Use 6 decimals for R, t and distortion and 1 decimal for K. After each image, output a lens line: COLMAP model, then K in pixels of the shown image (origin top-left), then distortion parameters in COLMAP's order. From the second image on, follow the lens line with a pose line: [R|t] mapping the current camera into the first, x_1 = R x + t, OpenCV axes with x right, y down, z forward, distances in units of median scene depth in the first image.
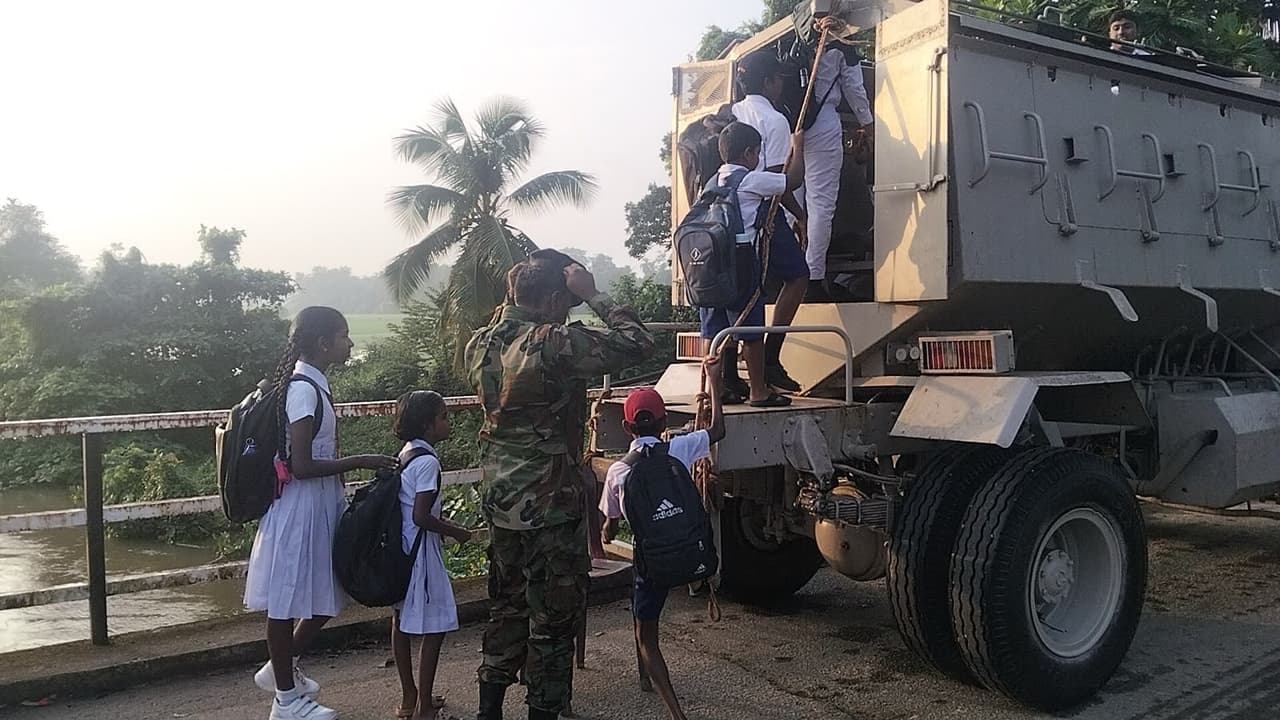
lens RADIAL K [[1021.5, 0, 641.2], [0, 1021.5, 363.8], [0, 0, 1]] dist [0.058005, -0.139146]
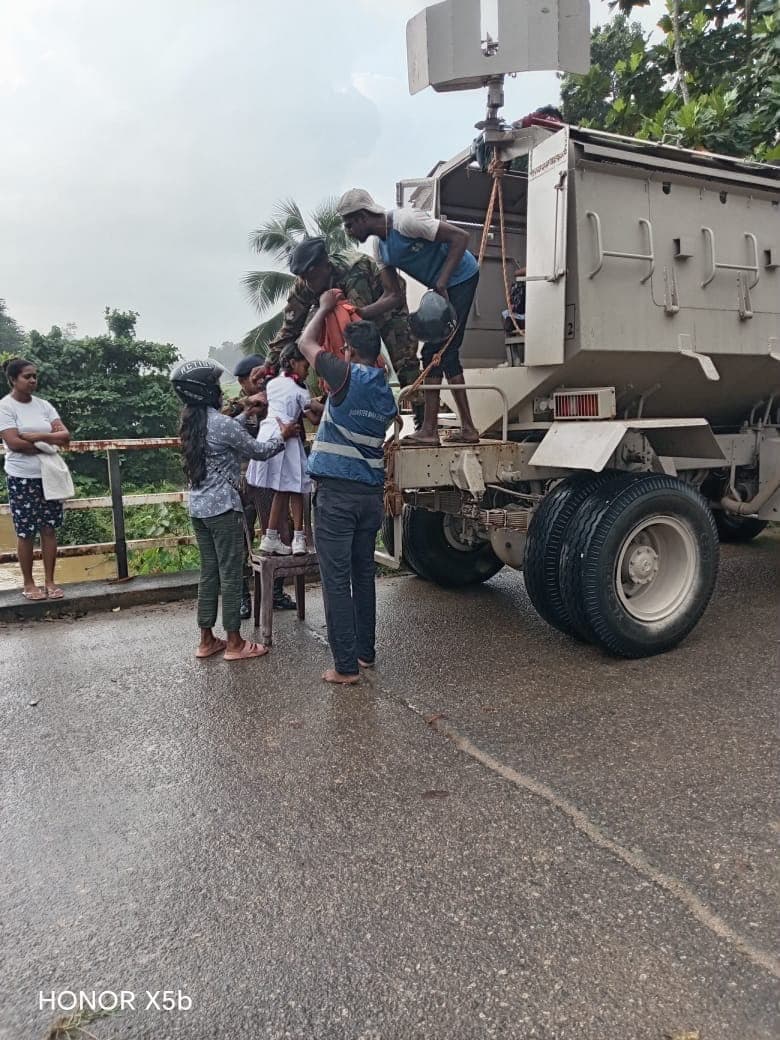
lens RADIAL K [[824.6, 0, 410.8], [0, 824.6, 541.3], [0, 0, 1]] dist [-0.014586, -0.026261]
pose [[0.997348, 0.011416, -0.071884, 0.135183], [-0.000738, 0.989158, 0.146852, 0.007403], [0.072781, -0.146409, 0.986543, -0.099405]]
